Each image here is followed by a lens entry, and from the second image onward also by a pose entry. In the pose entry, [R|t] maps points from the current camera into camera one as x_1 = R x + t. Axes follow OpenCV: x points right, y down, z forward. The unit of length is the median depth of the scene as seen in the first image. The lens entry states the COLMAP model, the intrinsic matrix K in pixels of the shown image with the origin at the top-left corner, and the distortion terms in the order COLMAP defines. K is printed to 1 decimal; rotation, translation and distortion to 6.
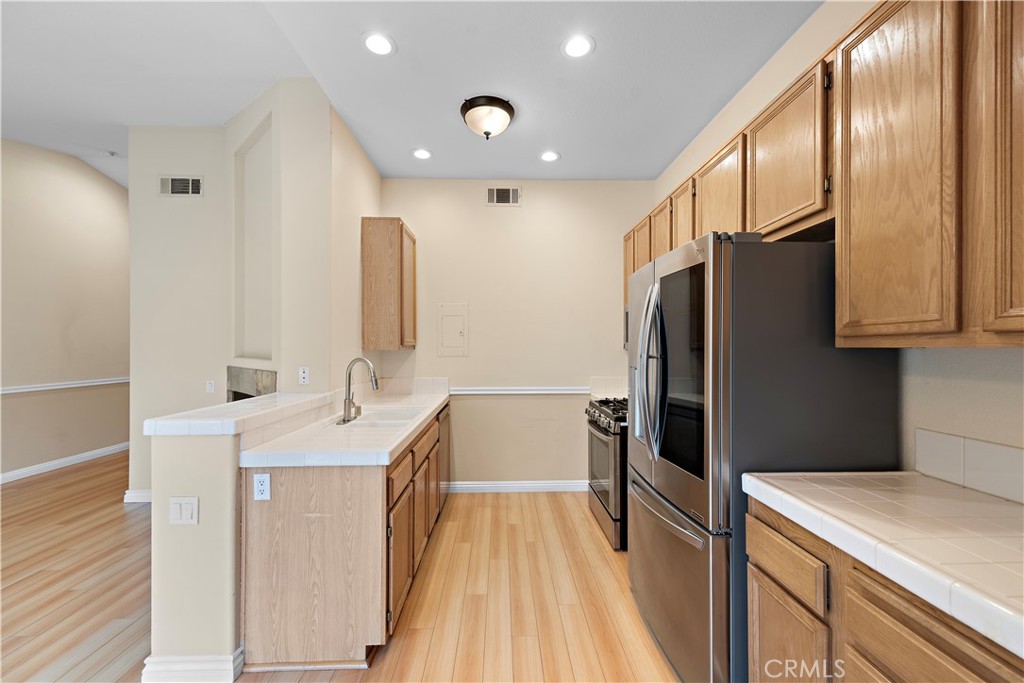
lens RADIAL K [[403.4, 0, 513.1], [0, 403.4, 346.6], [0, 0, 1]] dist [0.014379, -0.003085]
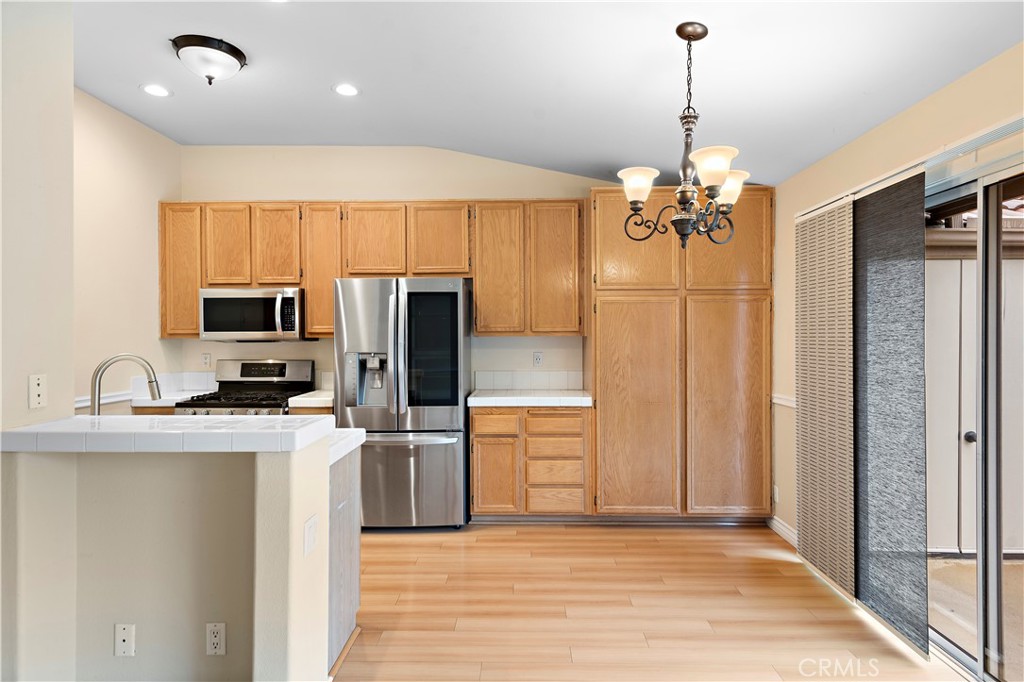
lens RADIAL K [[574.0, 0, 512.9], [0, 574.0, 338.8], [0, 0, 1]] dist [0.023489, -0.004414]
pose [[0.046872, -0.003994, 0.998893, -1.223475], [0.001632, 0.999991, 0.003922, 0.001799], [-0.998900, 0.001446, 0.046878, 0.335171]]
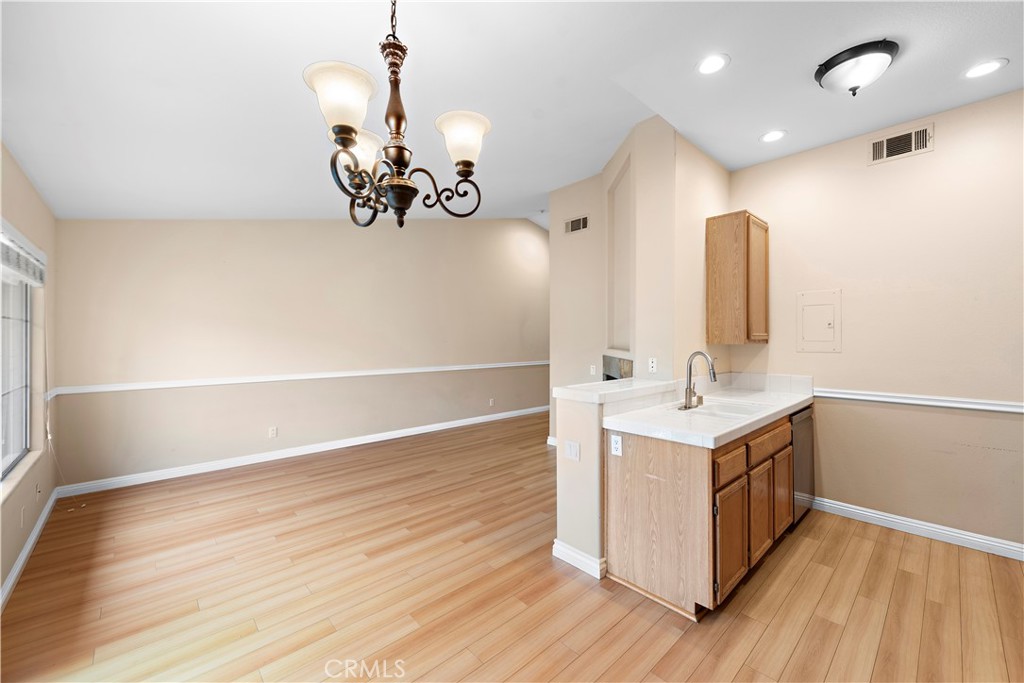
lens RADIAL K [[403.4, 0, 512.4], [0, 403.4, 337.8], [0, 0, 1]] dist [0.014379, -0.003085]
pose [[0.656270, -0.002630, -0.754521, 0.110240], [0.000353, 0.999995, -0.003179, -0.005363], [0.754526, 0.001820, 0.656268, -0.094365]]
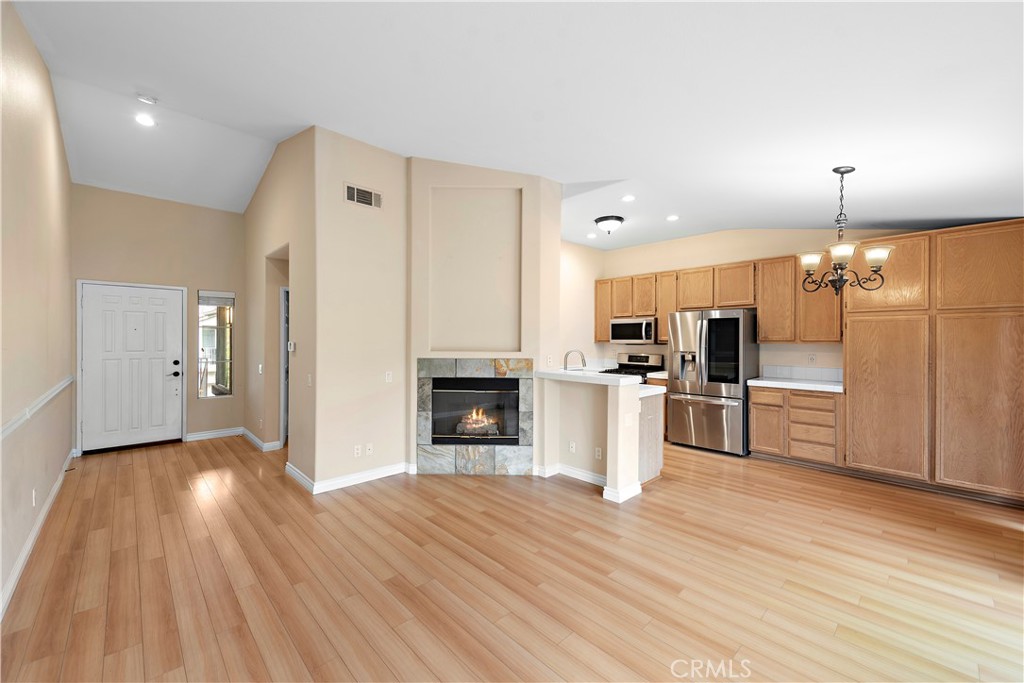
lens RADIAL K [[403.4, 0, 512.1], [0, 403.4, 341.2], [0, 0, 1]] dist [0.014379, -0.003085]
pose [[0.743005, -0.000315, 0.669286, -1.693308], [-0.004101, 0.999979, 0.005024, -0.014386], [-0.669273, -0.006478, 0.742988, -0.113243]]
